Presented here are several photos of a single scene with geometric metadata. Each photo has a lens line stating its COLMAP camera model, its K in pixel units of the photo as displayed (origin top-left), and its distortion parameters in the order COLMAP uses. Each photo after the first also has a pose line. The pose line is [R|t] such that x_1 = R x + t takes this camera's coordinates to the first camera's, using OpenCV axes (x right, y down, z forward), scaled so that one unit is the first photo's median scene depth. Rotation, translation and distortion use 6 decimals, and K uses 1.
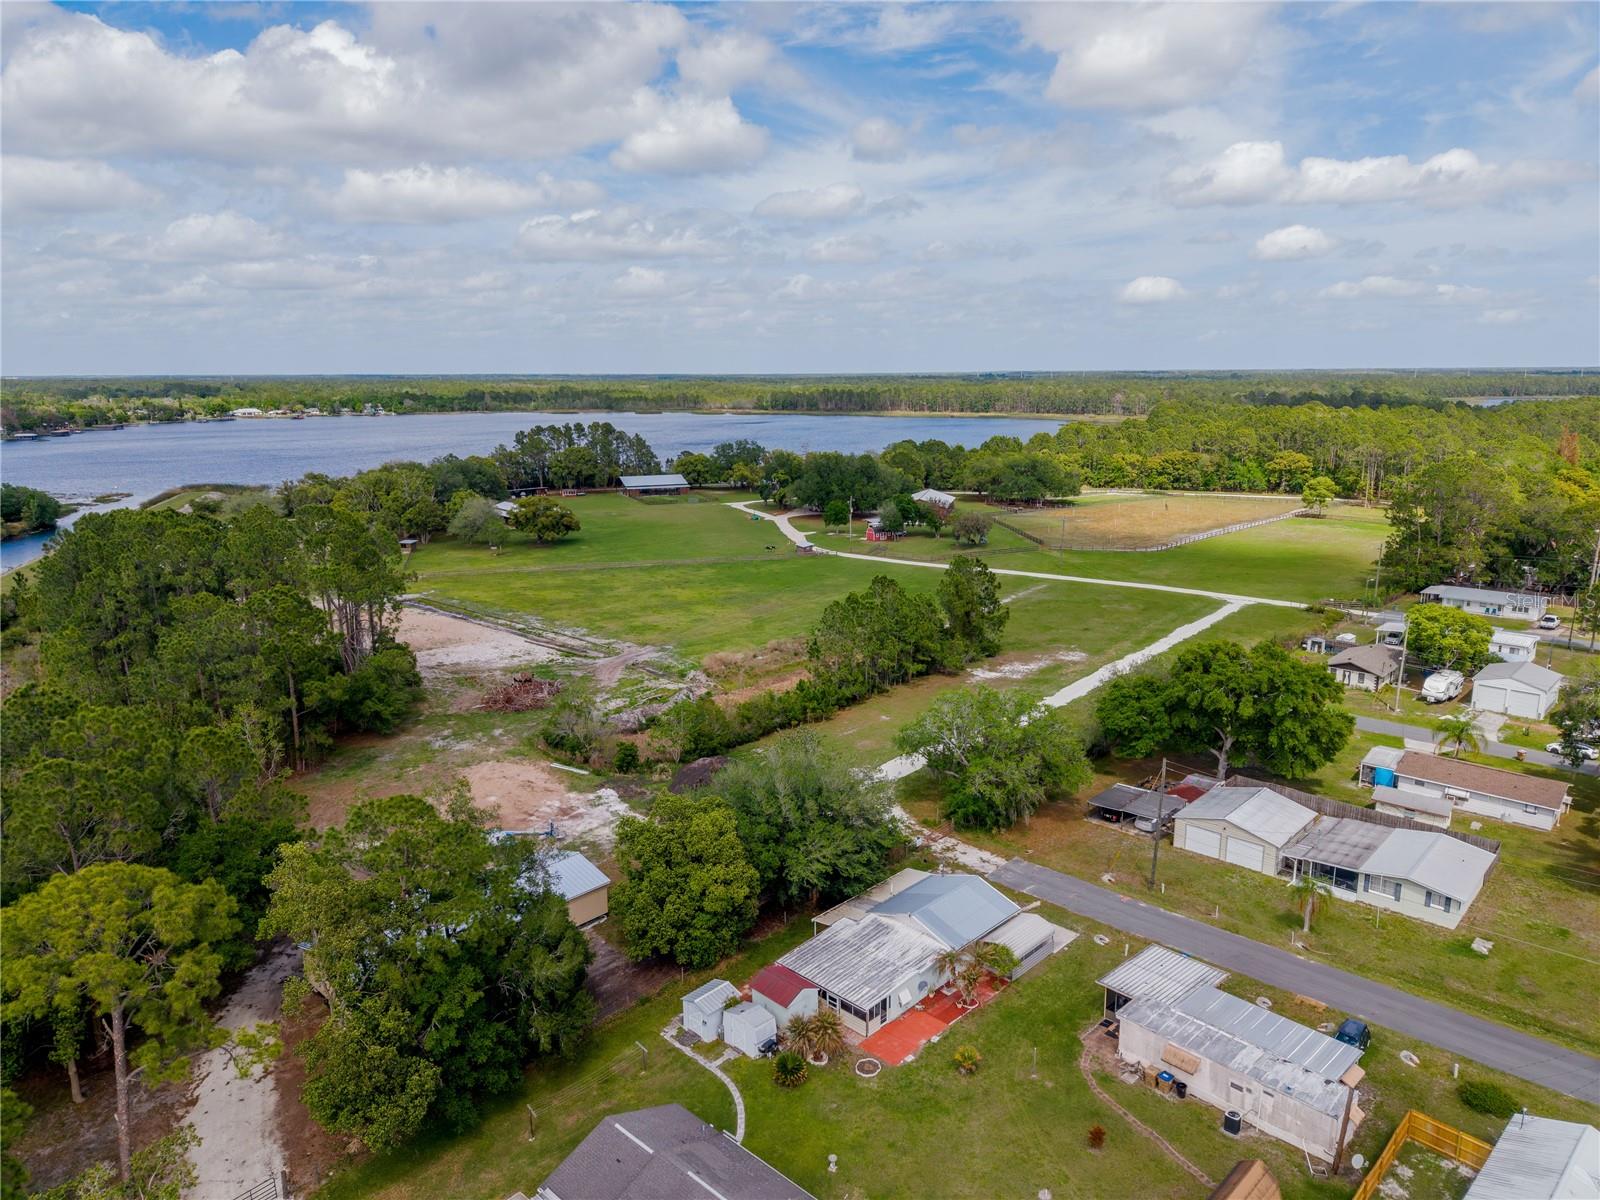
lens RADIAL K [[1095.2, 0, 800.0], [0, 1095.2, 600.0], [0, 0, 1]] dist [0.004880, -0.000138]
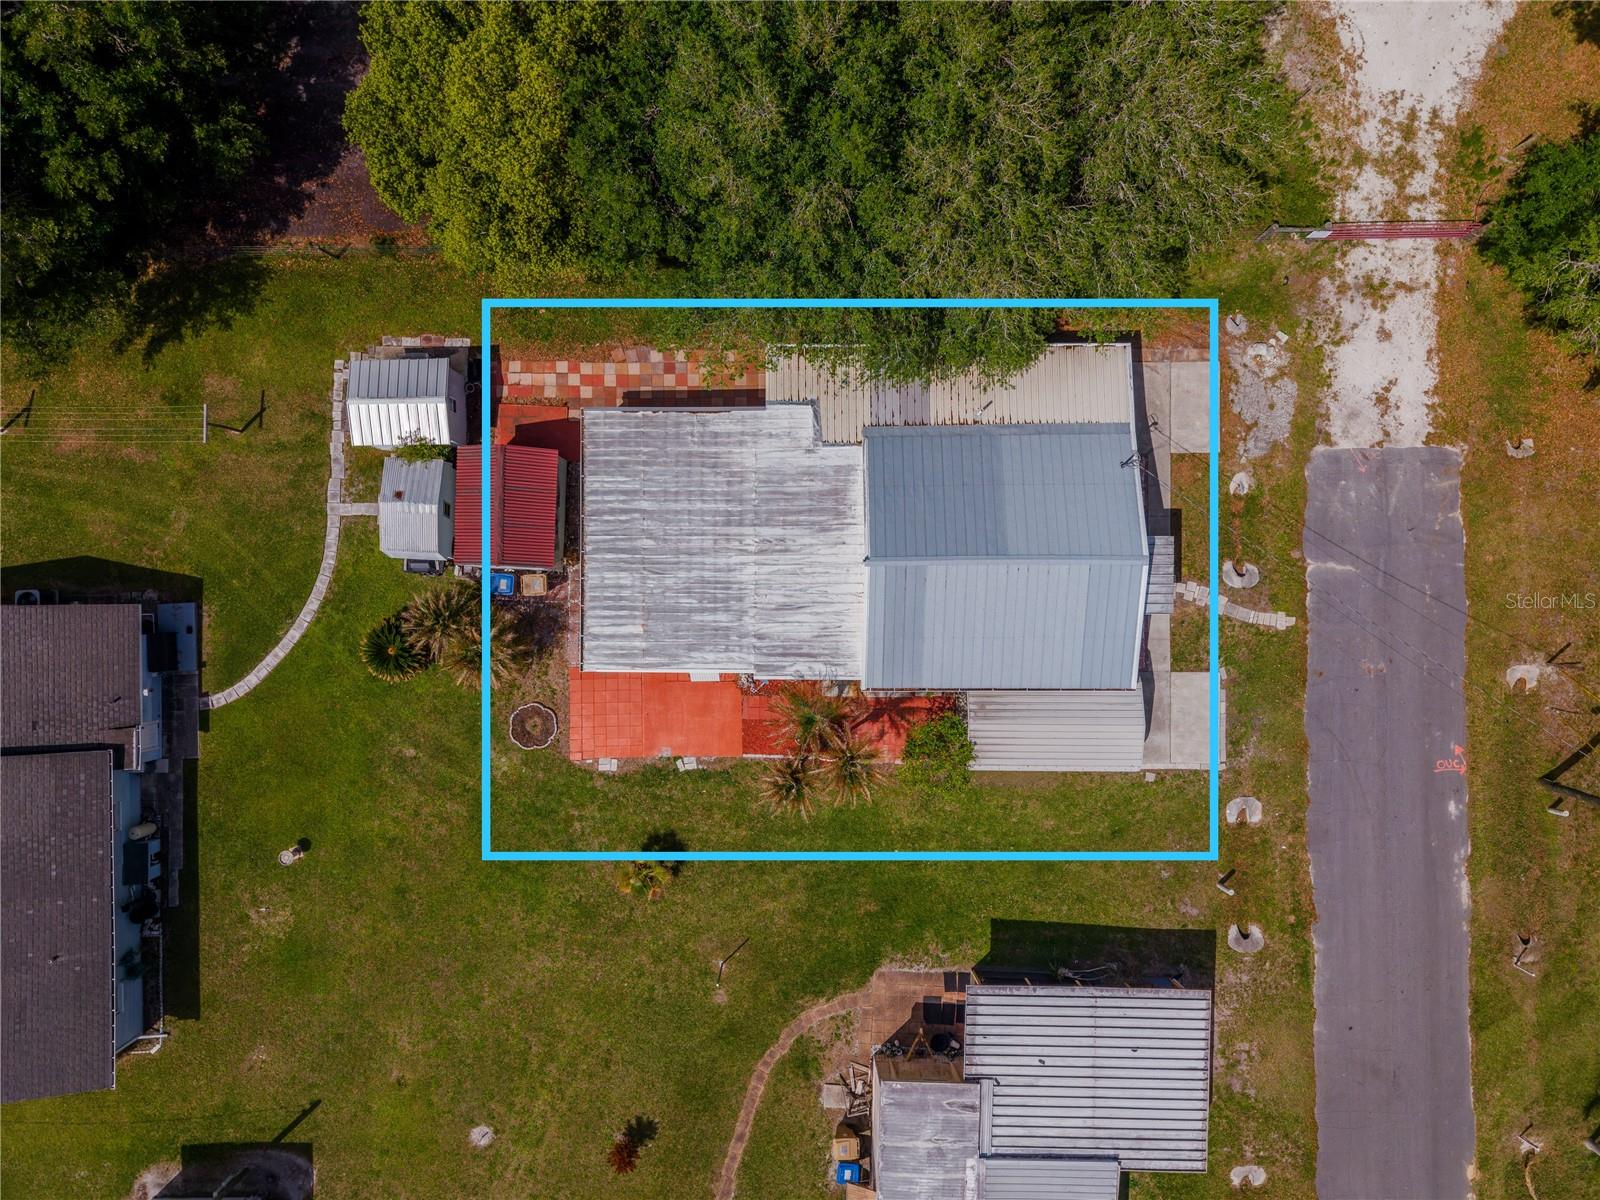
lens RADIAL K [[1076.4, 0, 796.2], [0, 1076.4, 591.1], [0, 0, 1]] dist [0.034017, -0.043037]
pose [[0.693319, 0.720630, 0.001483, 0.097749], [-0.162348, 0.154189, 0.974612, -0.115722], [0.702106, -0.675958, 0.223895, 0.963020]]
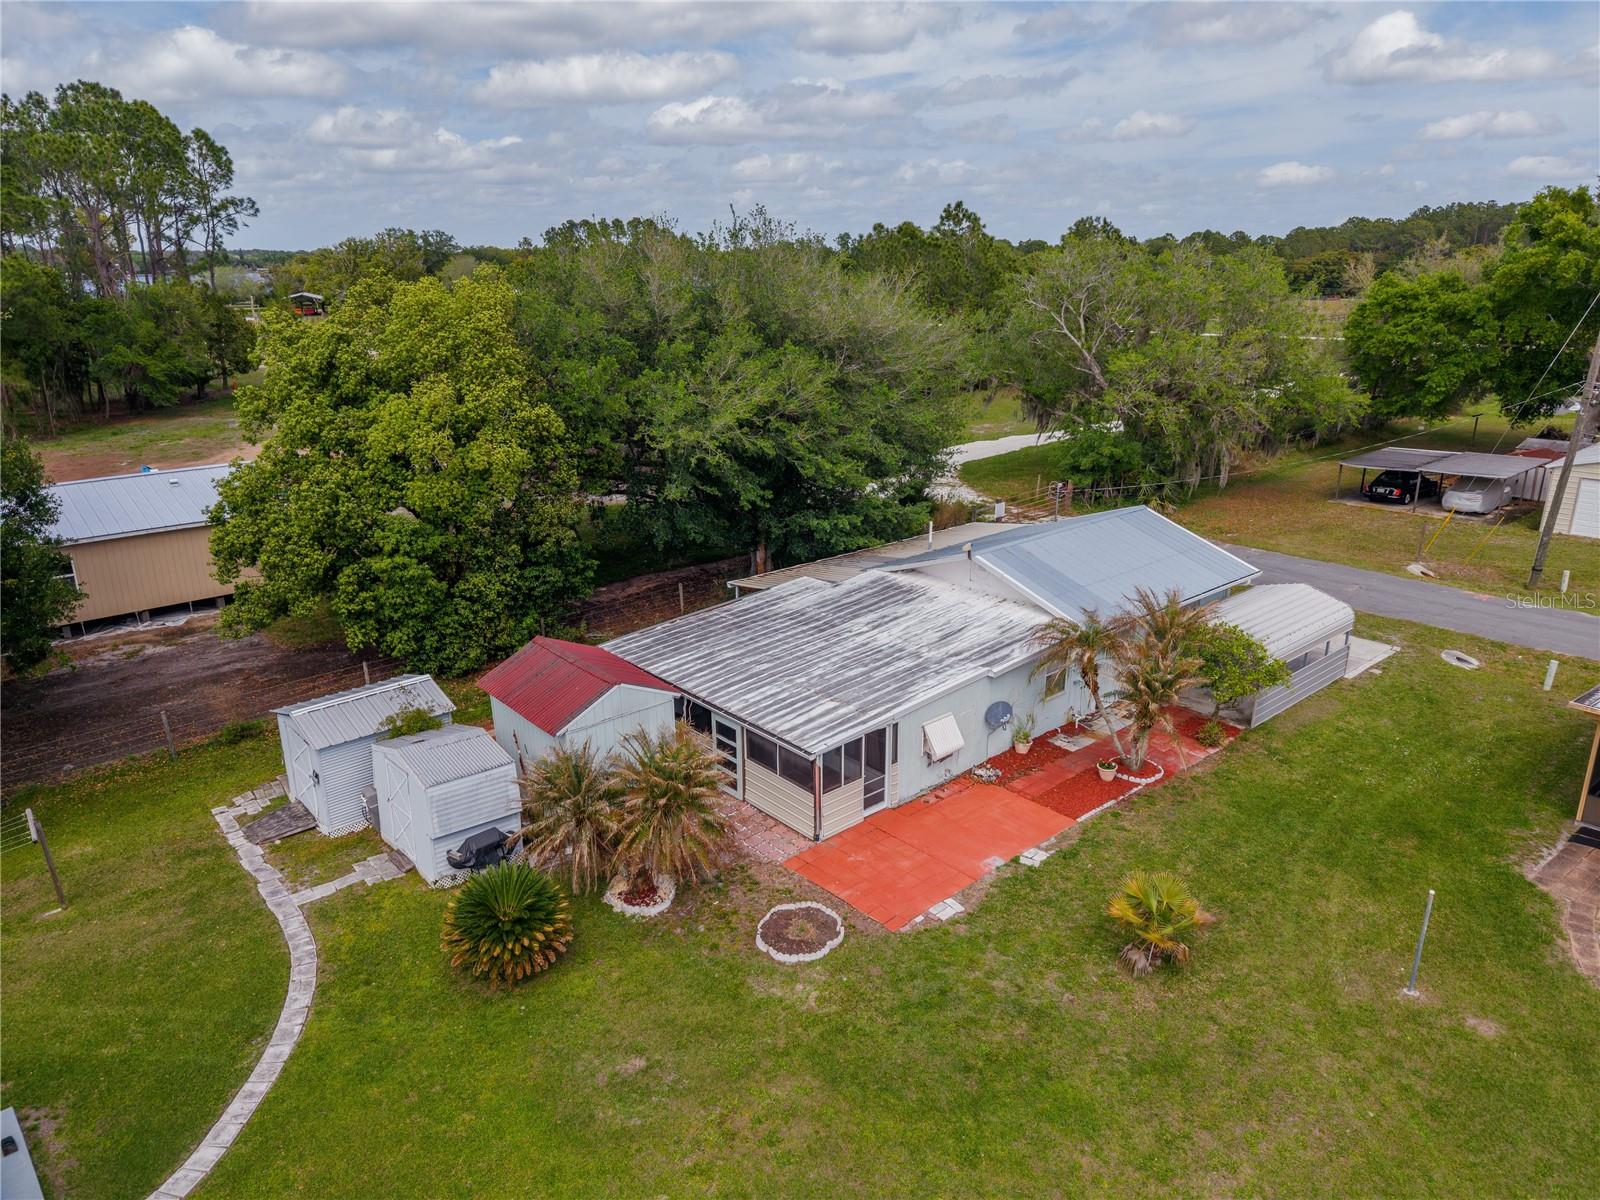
lens RADIAL K [[1076.4, 0, 796.2], [0, 1076.4, 591.1], [0, 0, 1]] dist [0.034017, -0.043037]
pose [[0.996395, 0.024948, -0.081082, 0.077735], [-0.018394, 0.996577, 0.080596, 0.297189], [0.082815, -0.078815, 0.993443, 0.685018]]
